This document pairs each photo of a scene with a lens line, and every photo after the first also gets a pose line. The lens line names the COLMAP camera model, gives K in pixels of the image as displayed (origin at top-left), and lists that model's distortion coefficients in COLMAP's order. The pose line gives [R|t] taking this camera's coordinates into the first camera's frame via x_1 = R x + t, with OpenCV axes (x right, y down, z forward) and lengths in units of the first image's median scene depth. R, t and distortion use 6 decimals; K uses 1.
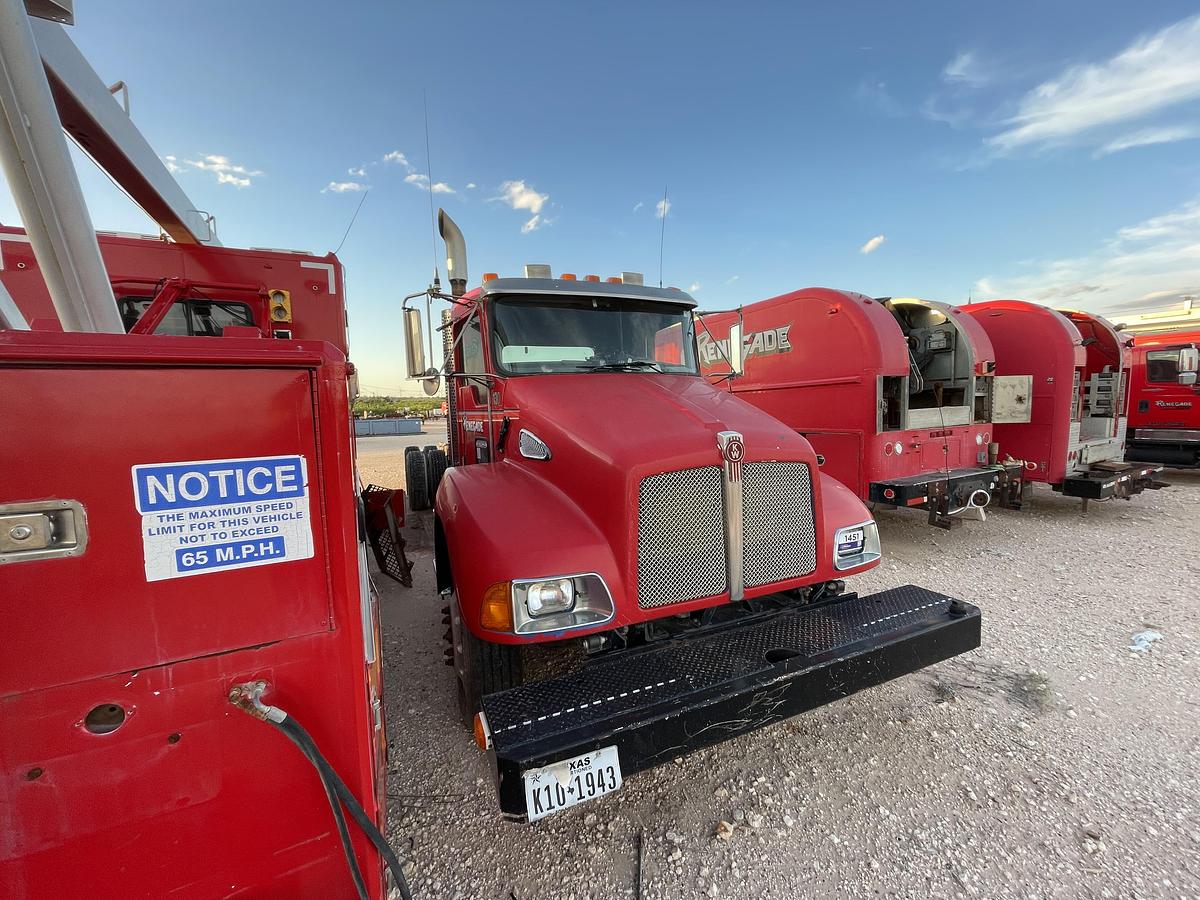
lens RADIAL K [[481.7, 0, 594.8], [0, 481.7, 446.7], [0, 0, 1]] dist [-0.003173, -0.000379]
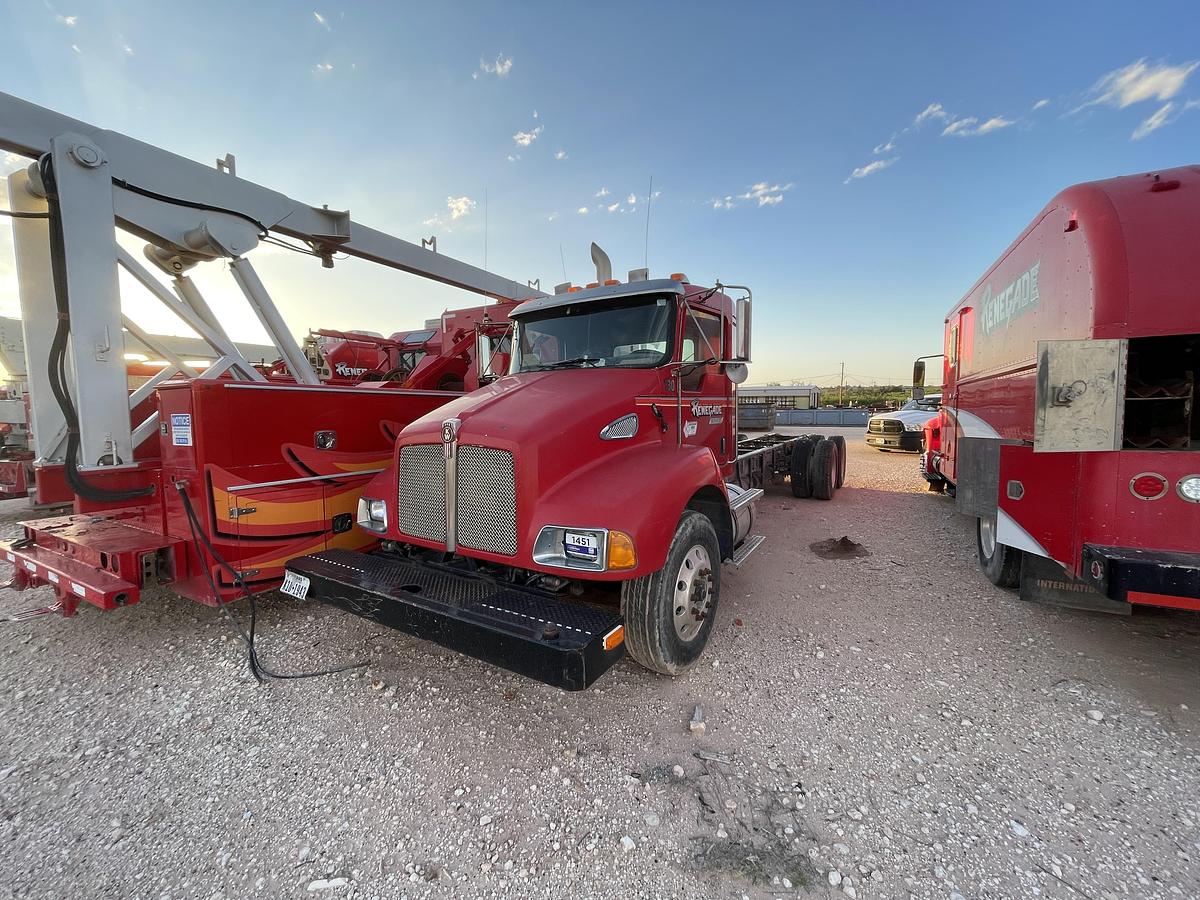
lens RADIAL K [[481.7, 0, 594.8], [0, 481.7, 446.7], [0, 0, 1]] dist [-0.003173, -0.000379]
pose [[0.571105, 0.085256, -0.816438, 1.665470], [-0.067030, 0.996114, 0.057130, -0.061349], [0.818136, 0.022099, 0.574600, 0.625474]]
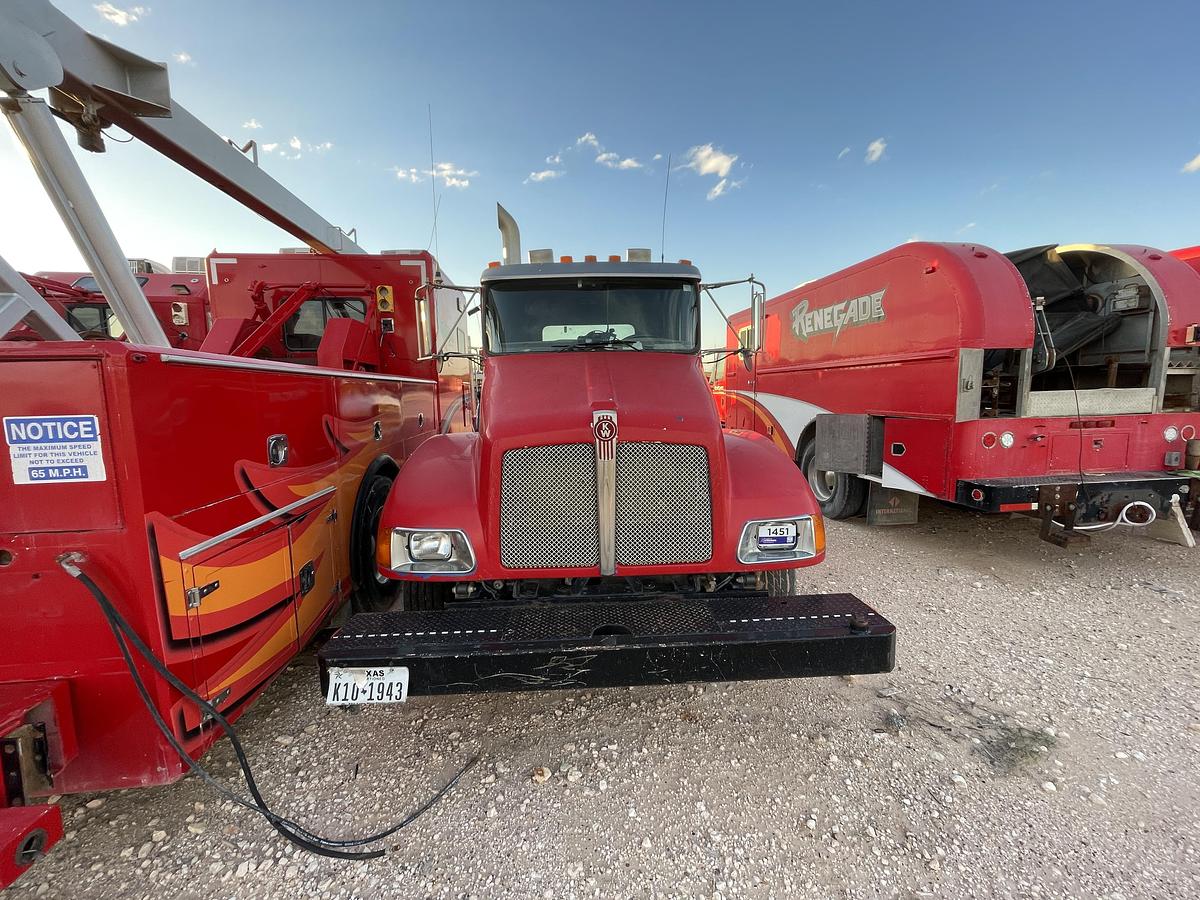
lens RADIAL K [[482.8, 0, 596.5], [0, 482.8, 446.9], [0, 0, 1]] dist [-0.003163, -0.000297]
pose [[0.936879, 0.056363, -0.345080, 0.667712], [-0.038287, 0.997525, 0.058980, -0.015549], [0.347551, -0.042044, 0.936718, 0.041479]]
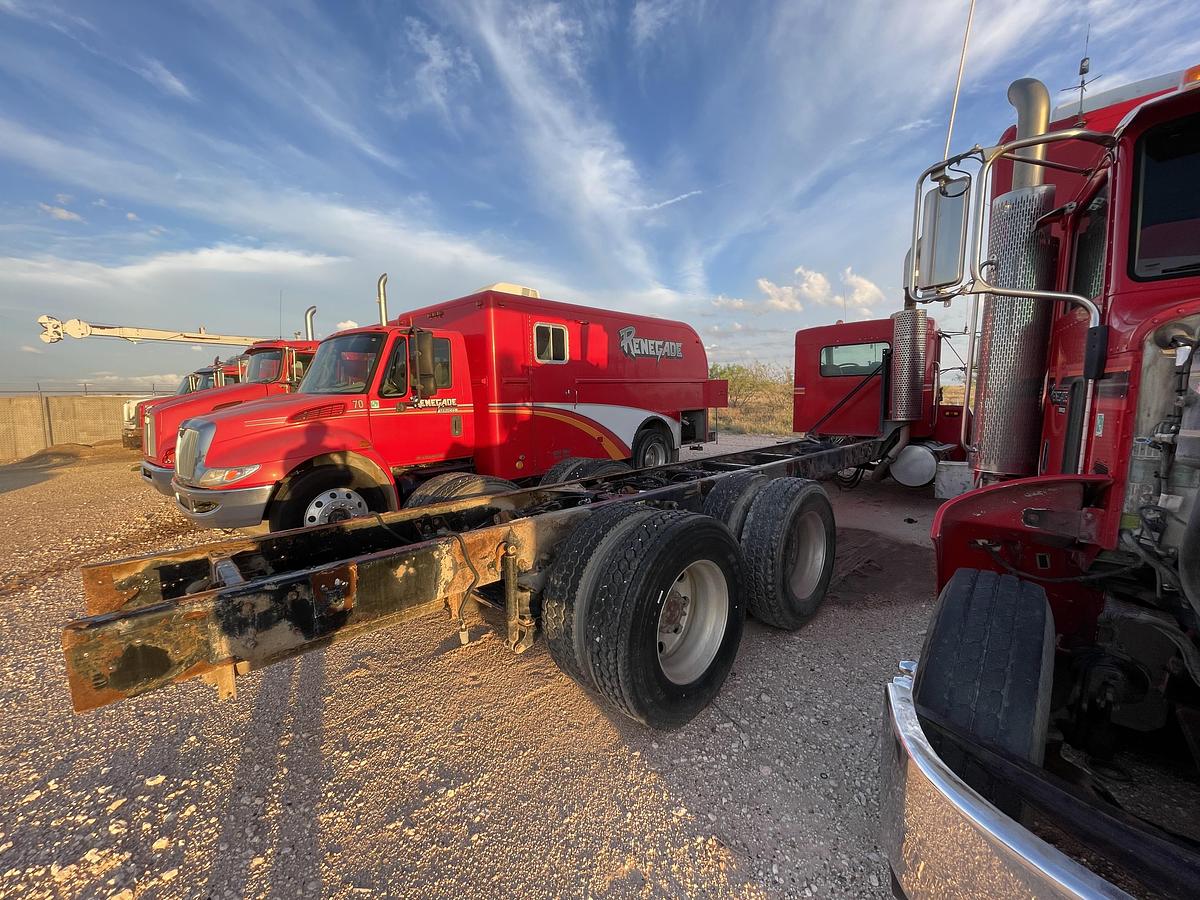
lens RADIAL K [[485.8, 0, 593.2], [0, 485.8, 474.0], [0, 0, 1]] dist [-0.004388, 0.000105]
pose [[-0.356282, -0.107863, 0.928132, -2.825588], [0.104857, 0.982425, 0.154425, -0.298611], [-0.928476, 0.152340, -0.338710, 5.245897]]
